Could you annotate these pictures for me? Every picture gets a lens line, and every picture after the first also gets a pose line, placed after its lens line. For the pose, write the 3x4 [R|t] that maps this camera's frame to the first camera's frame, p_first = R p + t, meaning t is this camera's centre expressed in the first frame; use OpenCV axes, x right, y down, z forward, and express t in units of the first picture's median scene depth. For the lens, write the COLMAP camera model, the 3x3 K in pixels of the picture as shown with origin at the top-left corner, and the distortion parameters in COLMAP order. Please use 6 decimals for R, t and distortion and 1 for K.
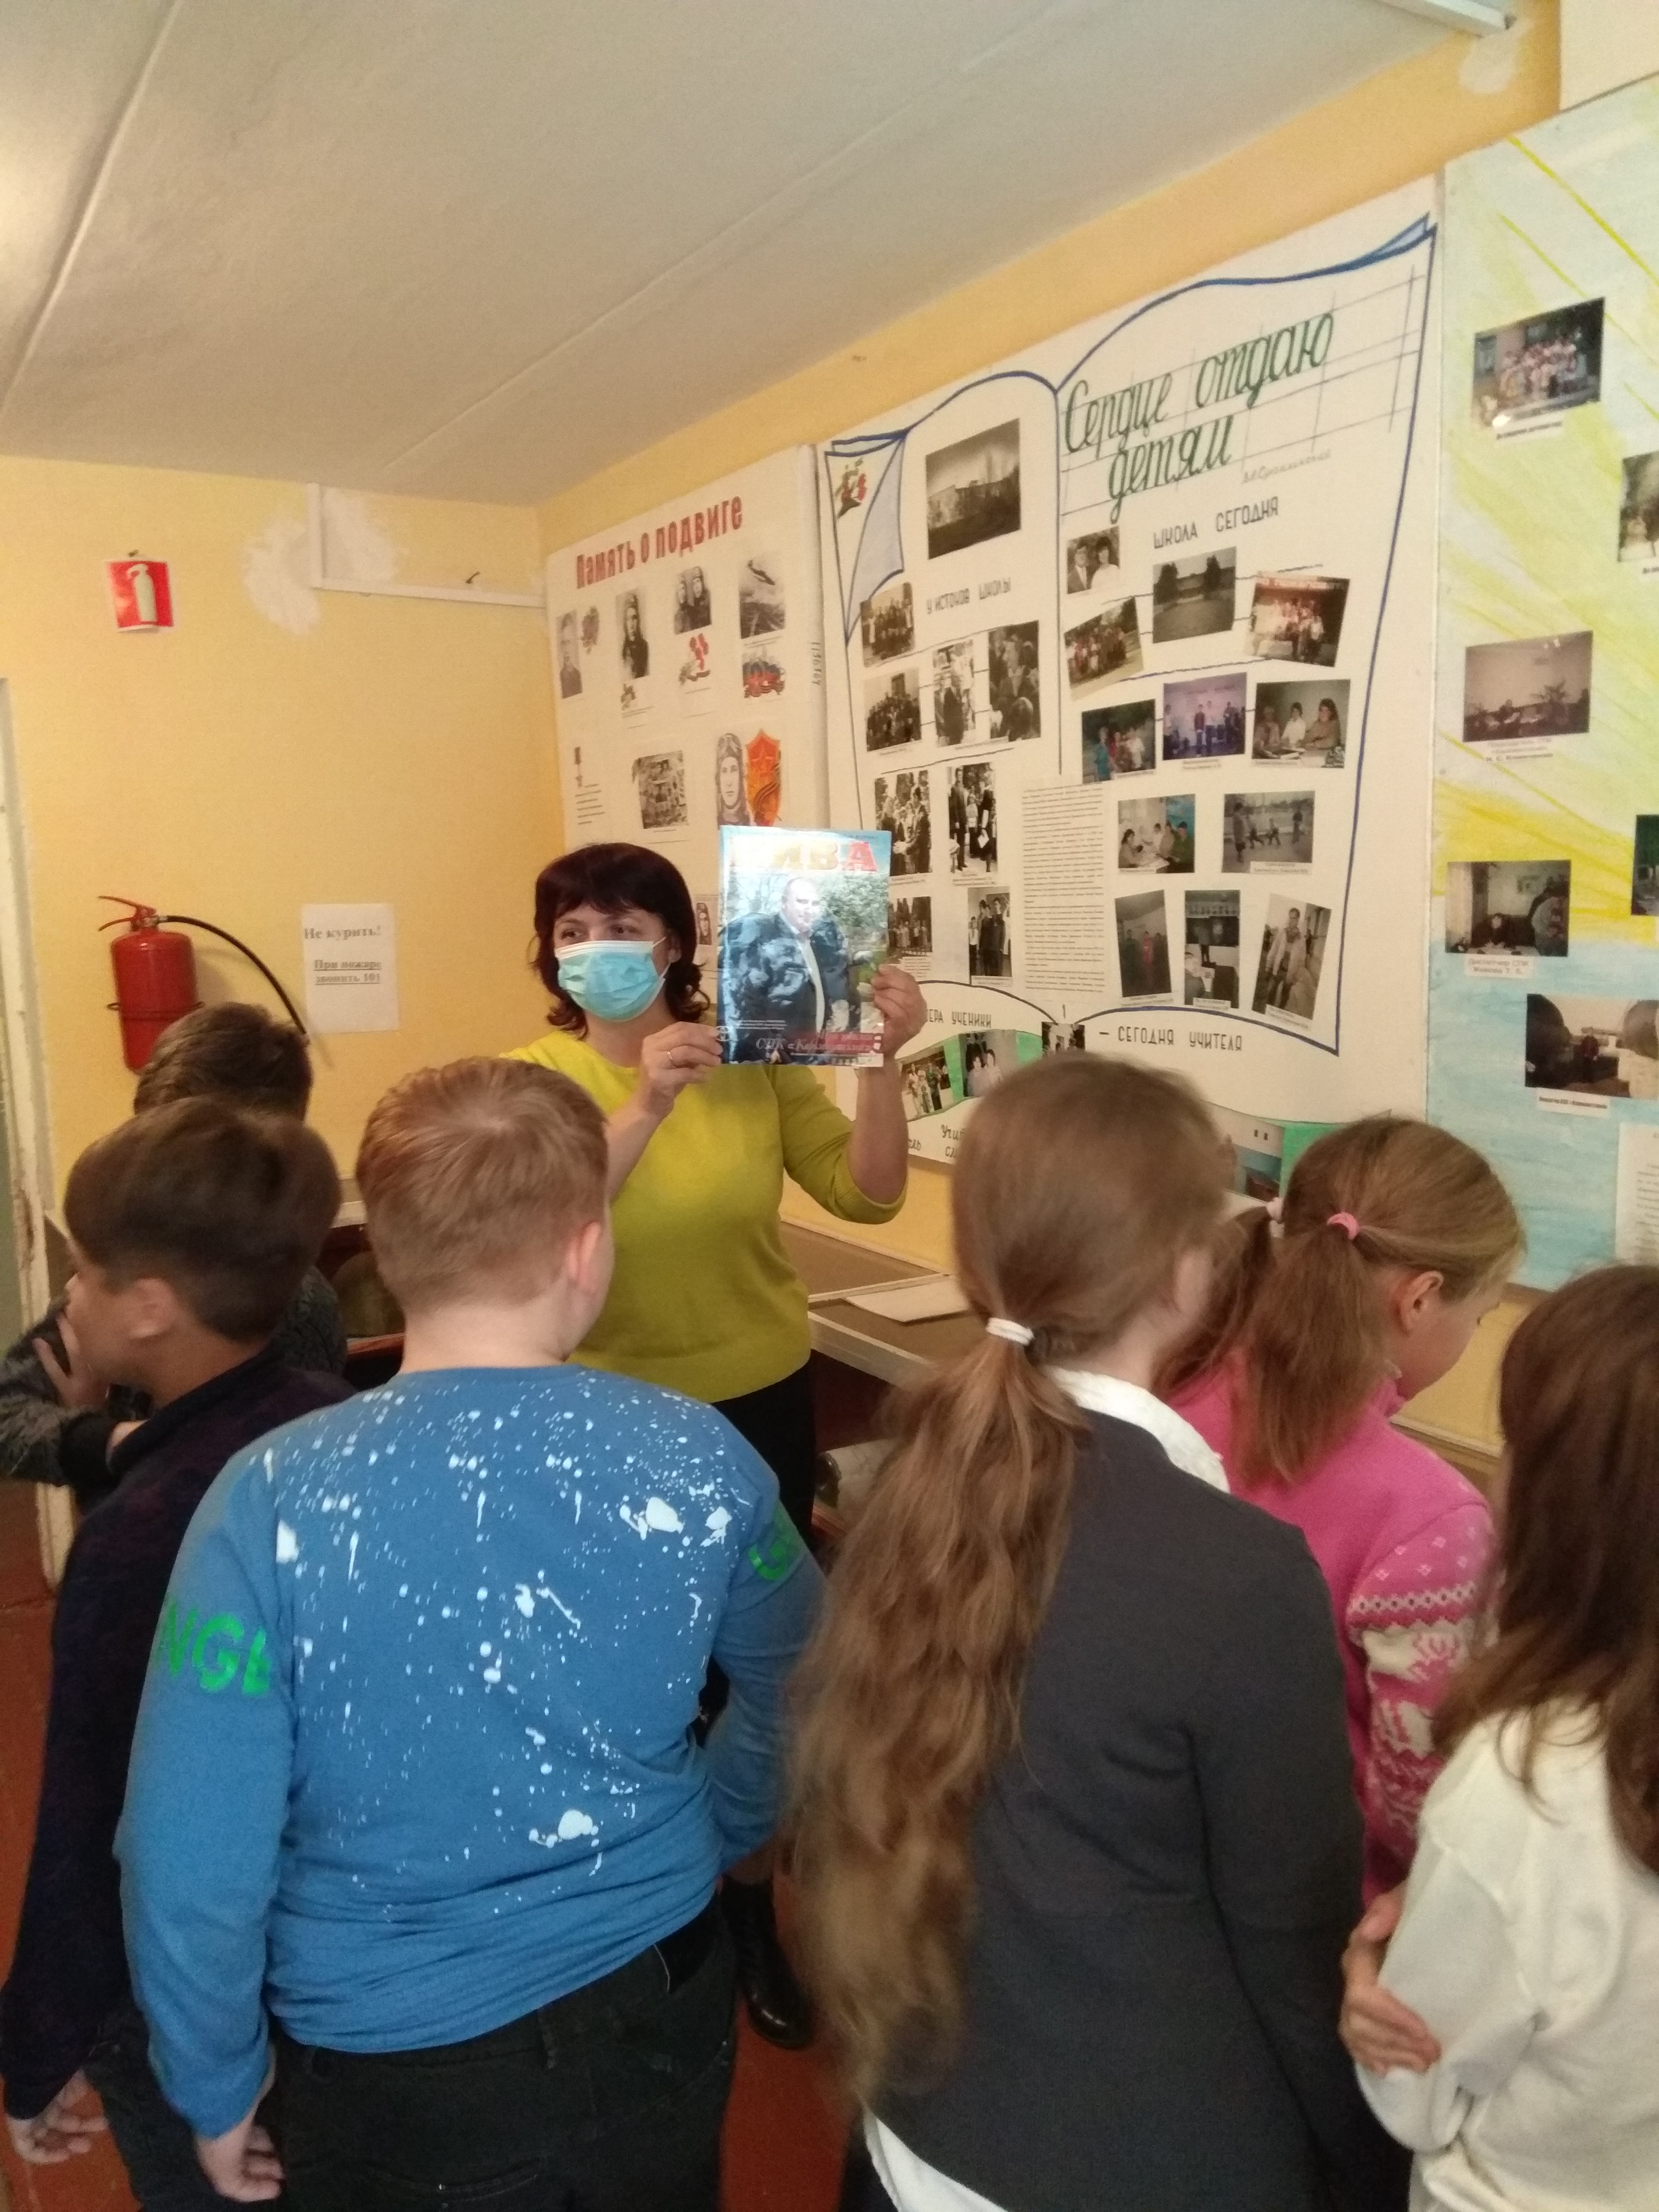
lens RADIAL K [[1671.4, 0, 827.8], [0, 1671.4, 1110.9], [0, 0, 1]] dist [0.089188, -0.139842]
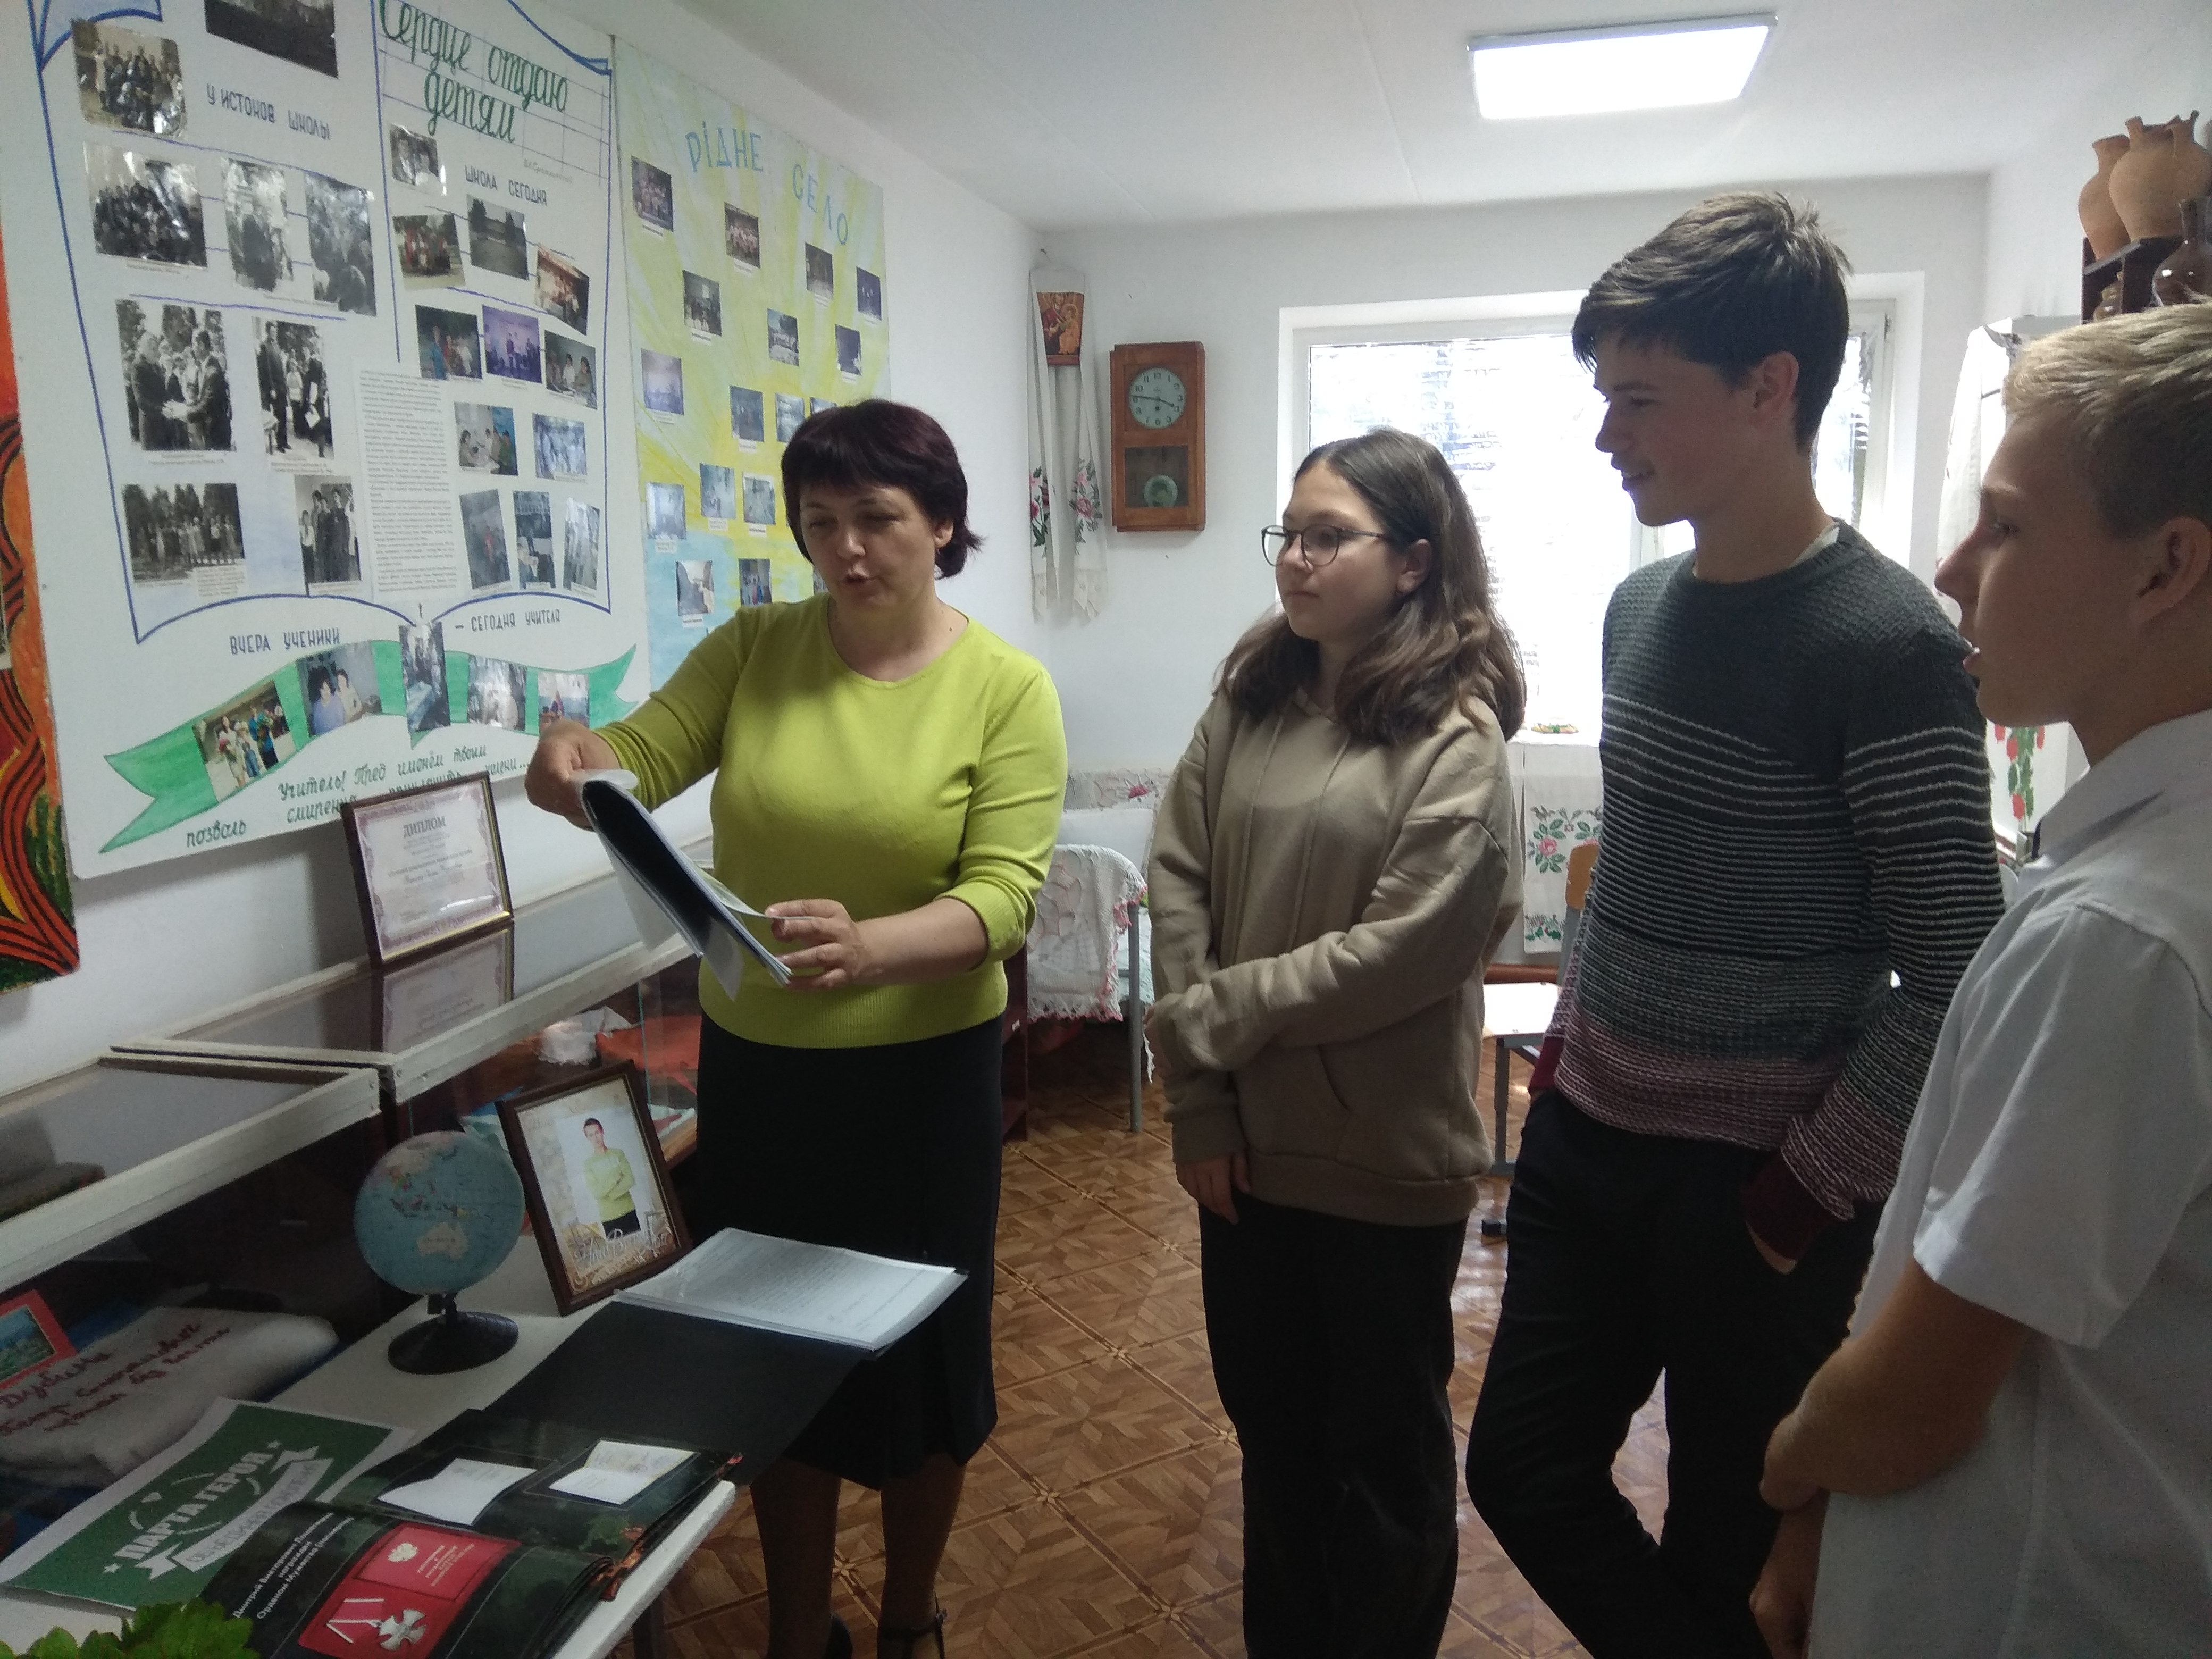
lens RADIAL K [[1720.1, 0, 1142.7], [0, 1720.1, 850.5], [0, 0, 1]] dist [0.089578, -0.145491]
pose [[-0.727269, -0.087843, 0.680708, -0.961669], [0.125272, 0.958128, 0.257485, -0.149391], [-0.674823, 0.272535, -0.685813, 1.618058]]
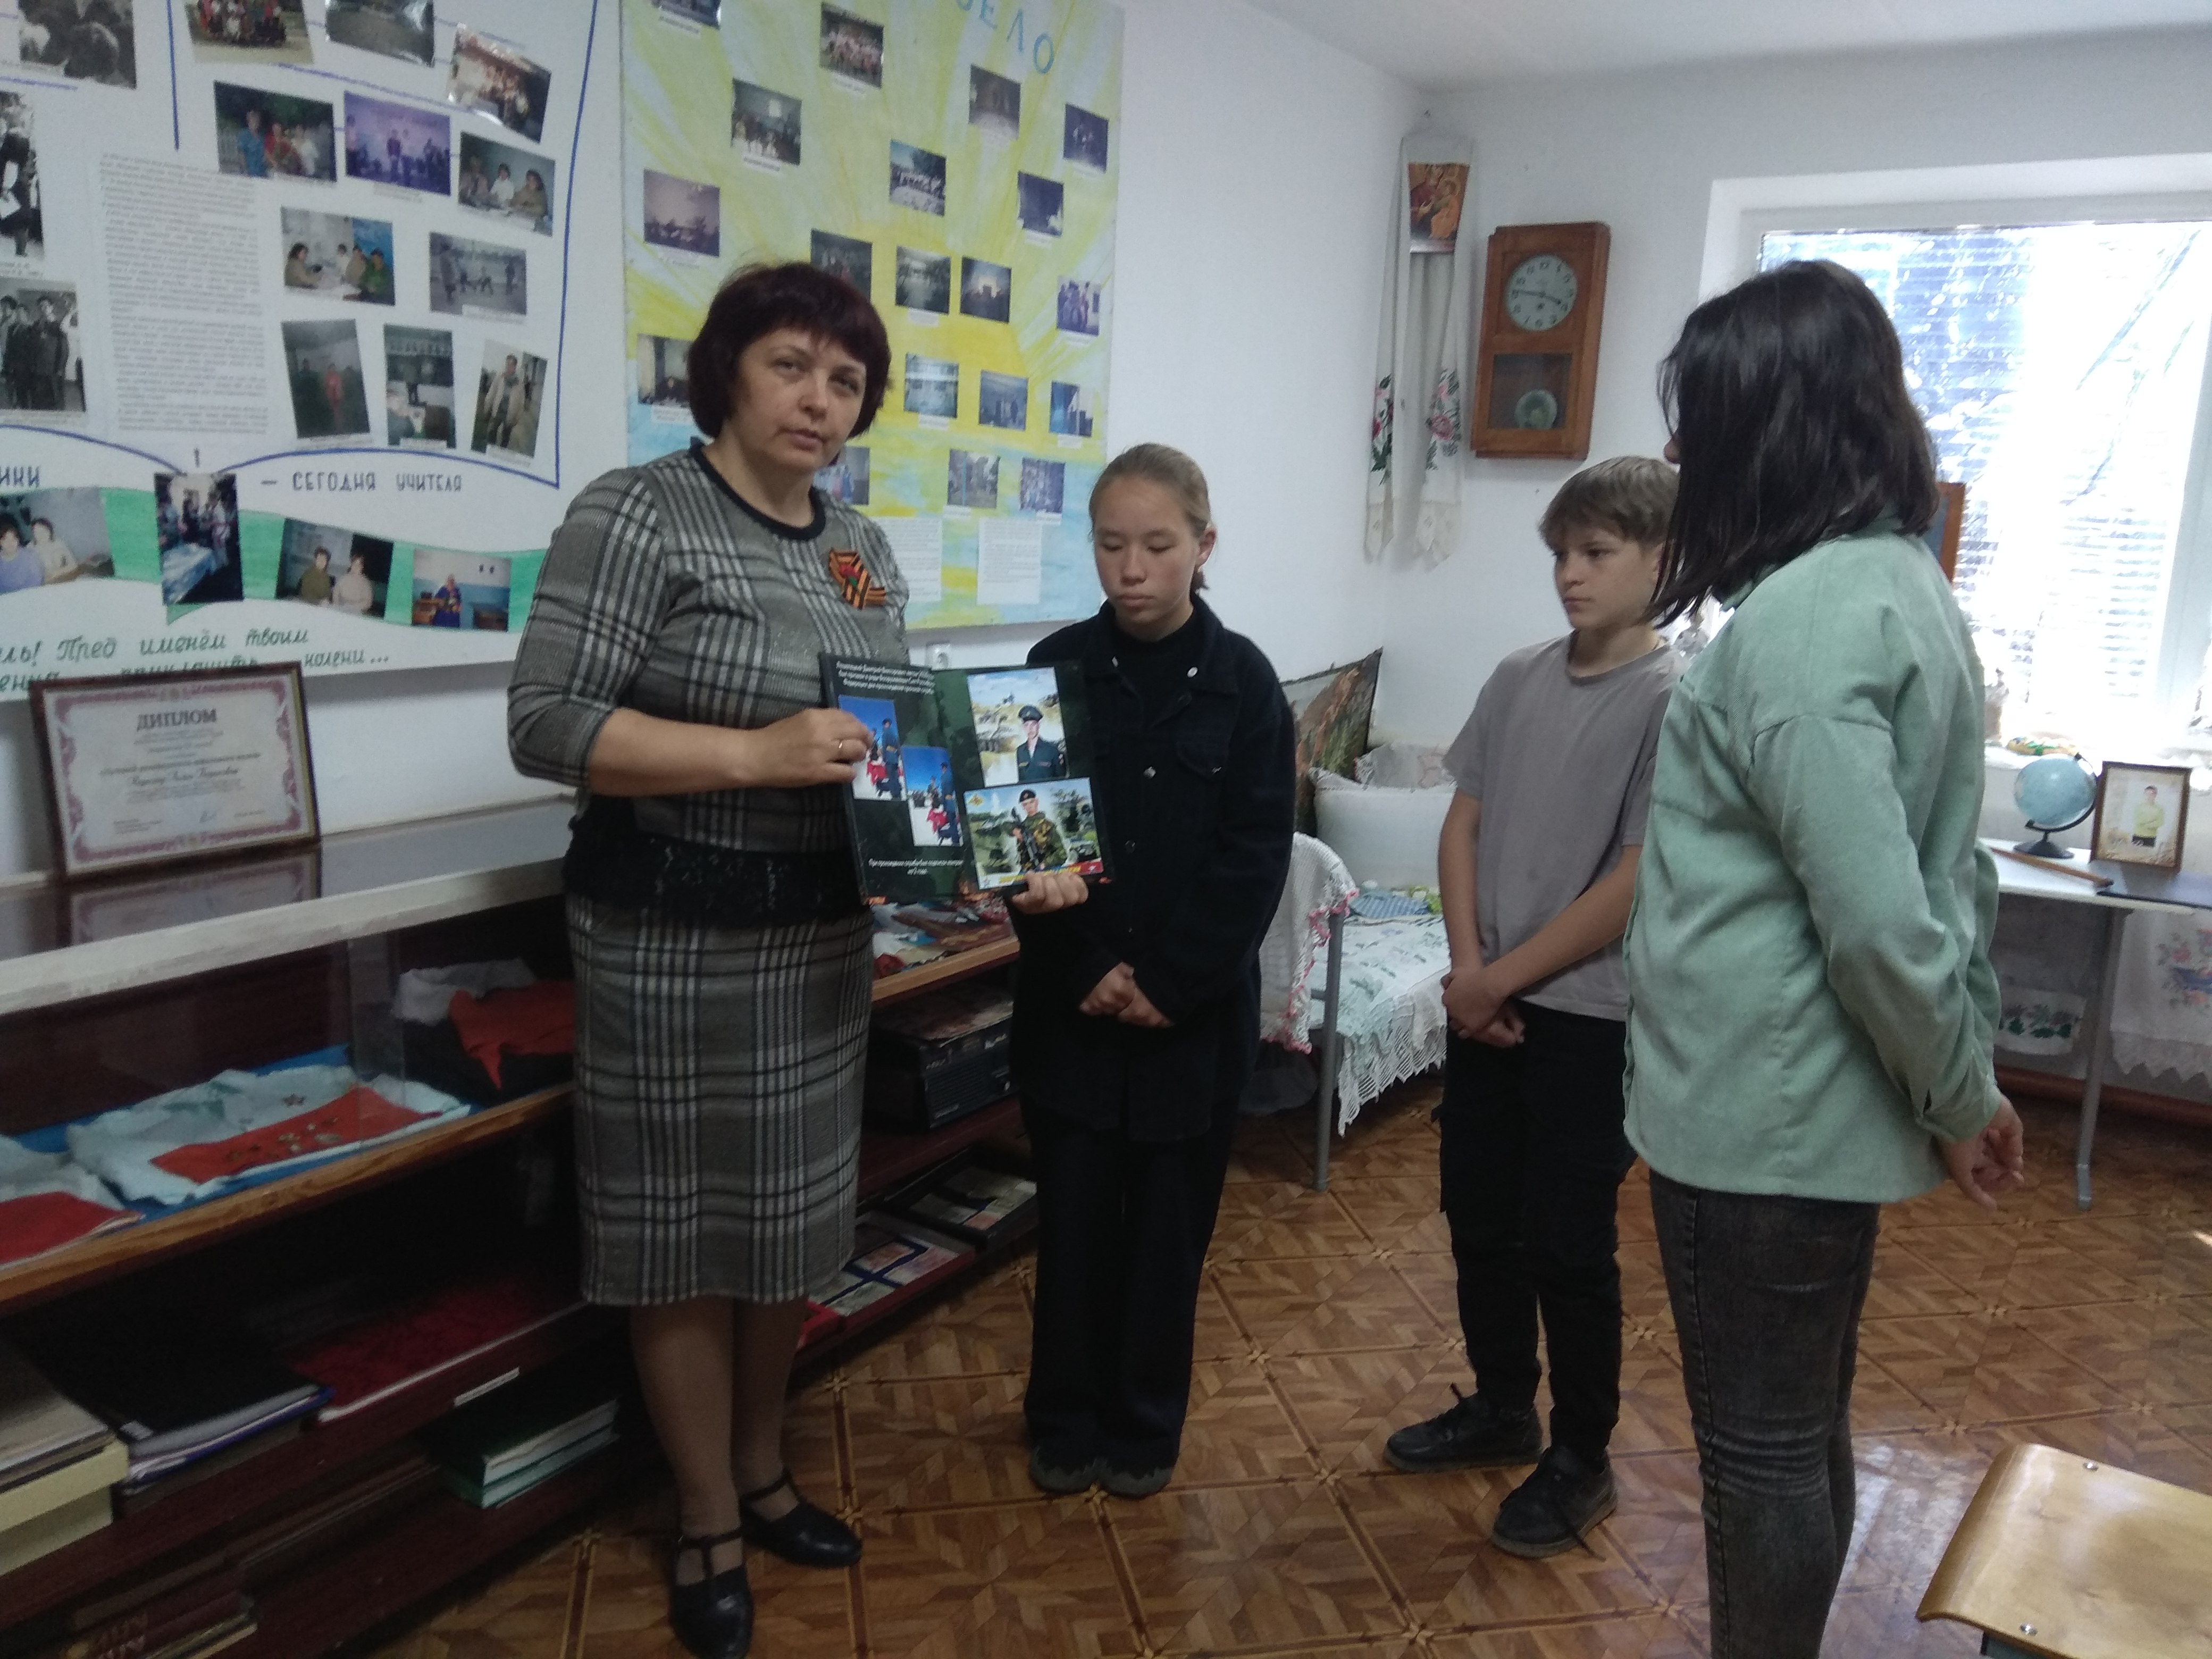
lens RADIAL K [[1720.1, 0, 1113.4], [0, 1720.1, 856.5], [0, 0, 1]] dist [0.089578, -0.145491]
pose [[-0.436208, -0.186315, 0.880346, -0.912813], [0.092842, 0.963790, 0.249978, -0.048521], [-0.895043, 0.190775, -0.403115, 1.096969]]
